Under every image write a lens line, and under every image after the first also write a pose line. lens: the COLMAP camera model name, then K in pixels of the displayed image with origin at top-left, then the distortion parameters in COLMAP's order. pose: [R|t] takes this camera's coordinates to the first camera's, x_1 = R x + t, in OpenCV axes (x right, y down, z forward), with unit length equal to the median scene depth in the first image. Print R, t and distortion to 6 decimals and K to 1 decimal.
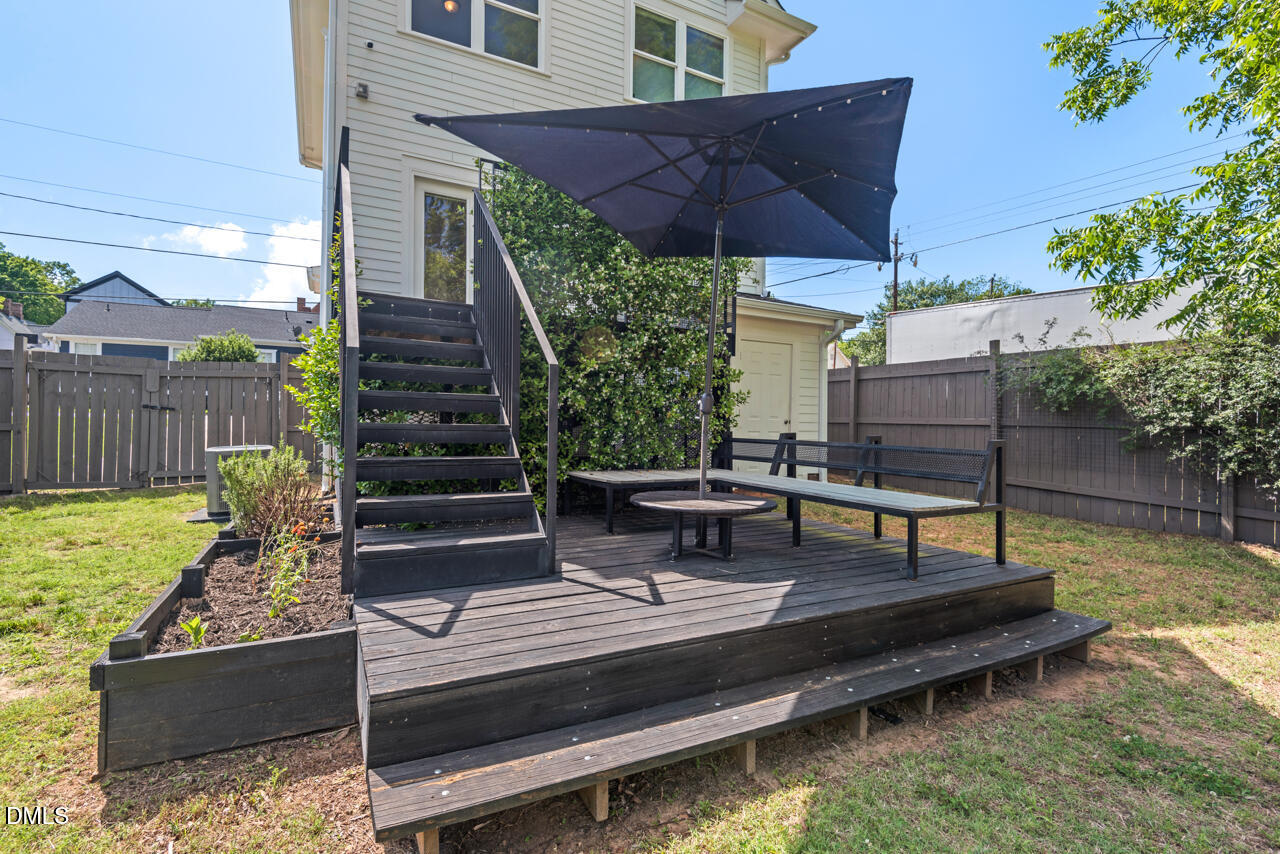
lens RADIAL K [[604.8, 0, 637.9], [0, 604.8, 431.9], [0, 0, 1]] dist [0.000946, -0.000055]
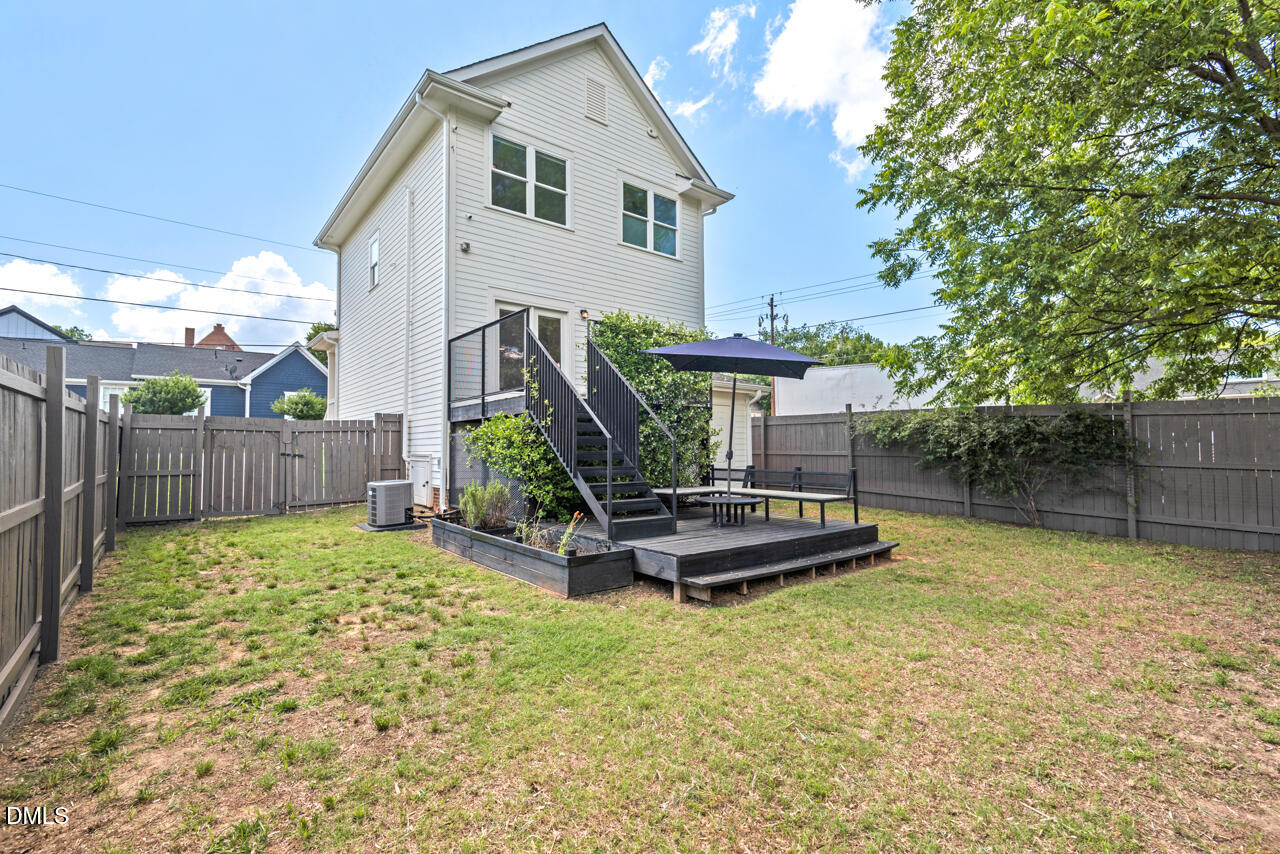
lens RADIAL K [[577.6, 0, 640.0], [0, 577.6, 427.0], [0, 0, 1]] dist [0.002167, 0.000138]
pose [[0.982317, -0.010697, 0.186922, -0.299137], [0.020151, 0.998608, -0.048749, -0.026072], [-0.186140, 0.051654, 0.981165, -0.495508]]
